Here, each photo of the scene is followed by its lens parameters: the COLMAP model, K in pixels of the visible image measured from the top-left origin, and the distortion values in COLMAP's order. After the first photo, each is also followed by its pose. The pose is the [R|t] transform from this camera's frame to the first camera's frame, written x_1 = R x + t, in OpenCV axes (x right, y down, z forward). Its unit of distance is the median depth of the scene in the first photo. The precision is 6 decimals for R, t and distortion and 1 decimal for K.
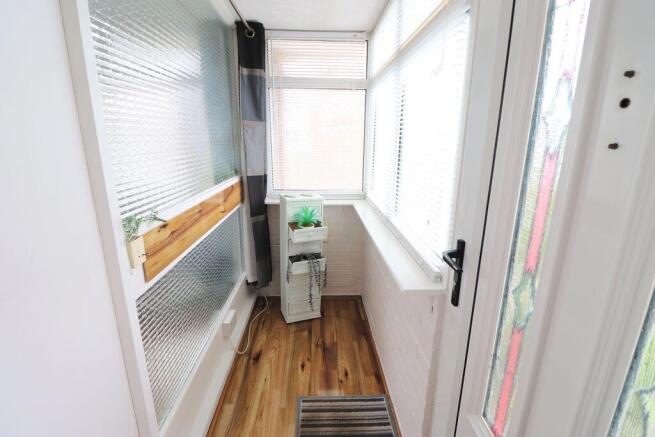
lens RADIAL K [[305.1, 0, 328.8], [0, 305.1, 217.1], [0, 0, 1]] dist [-0.016626, -0.002791]
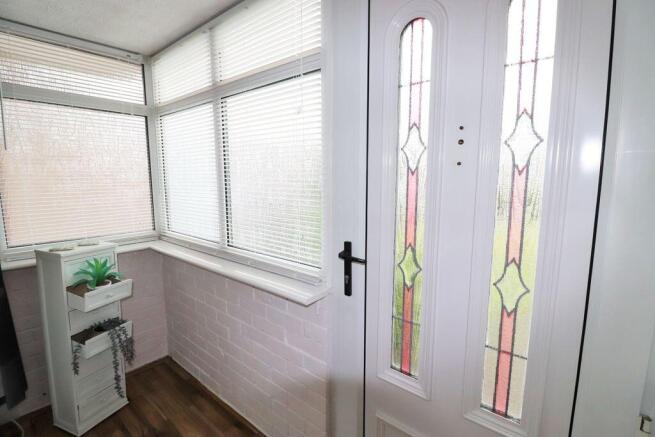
lens RADIAL K [[305.1, 0, 330.6], [0, 305.1, 215.7], [0, 0, 1]] dist [-0.016626, -0.002791]
pose [[0.650961, -0.098219, 0.752730, -0.233879], [0.193577, 0.980290, -0.039494, 0.002521], [-0.734014, 0.171421, 0.657144, 0.079366]]
